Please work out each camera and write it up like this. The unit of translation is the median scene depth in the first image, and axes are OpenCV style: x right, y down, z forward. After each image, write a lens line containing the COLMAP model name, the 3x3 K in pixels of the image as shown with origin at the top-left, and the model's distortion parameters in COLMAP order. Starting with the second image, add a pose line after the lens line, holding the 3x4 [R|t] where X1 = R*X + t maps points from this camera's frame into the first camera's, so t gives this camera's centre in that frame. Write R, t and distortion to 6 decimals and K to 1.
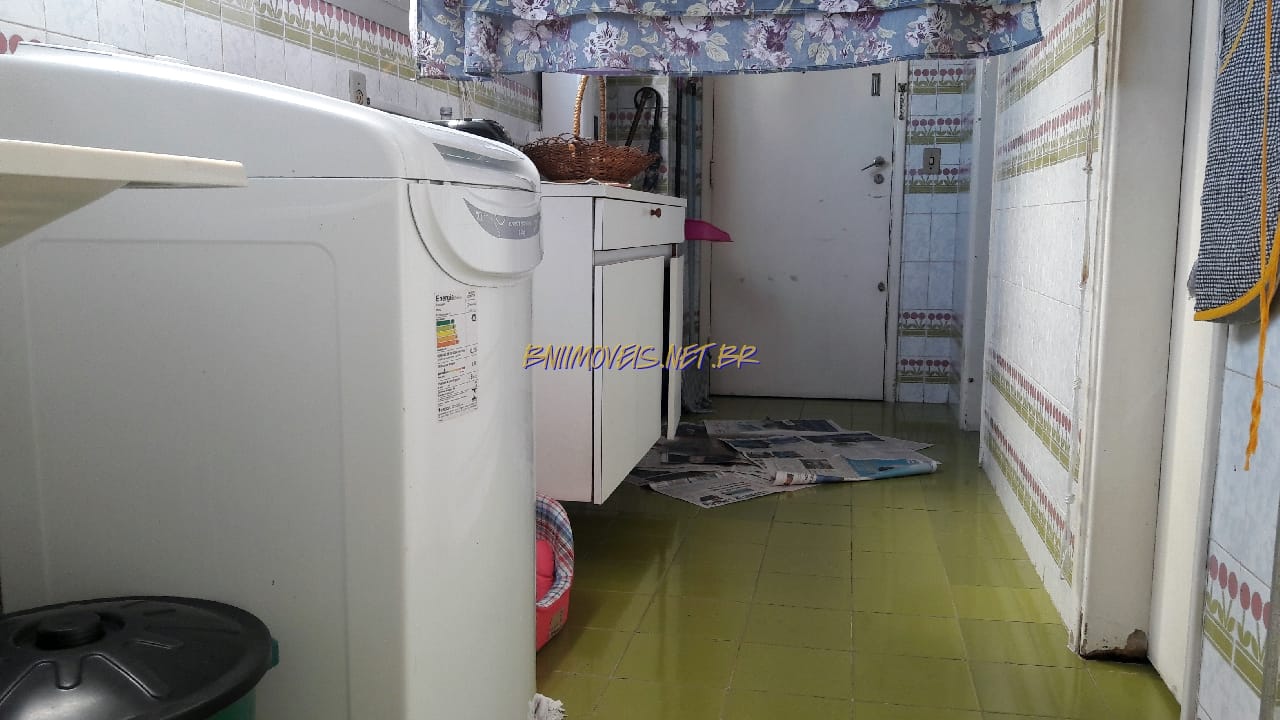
lens RADIAL K [[1031.7, 0, 636.6], [0, 1031.7, 361.8], [0, 0, 1]] dist [0.008409, 0.000528]
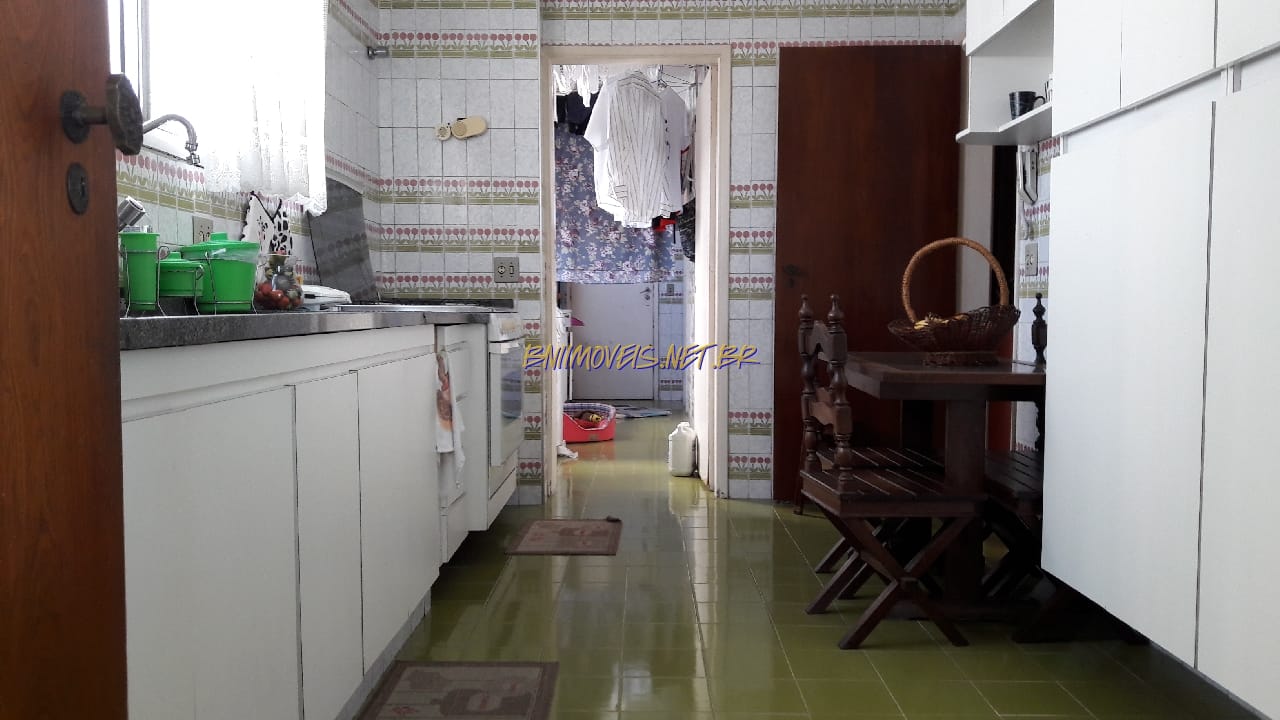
lens RADIAL K [[1031.7, 0, 640.1], [0, 1031.7, 360.6], [0, 0, 1]] dist [0.008409, 0.000528]
pose [[0.980414, -0.014339, 0.196426, -0.220483], [0.029808, 0.996661, -0.076021, 0.127000], [-0.194680, 0.080387, 0.977567, -1.164760]]
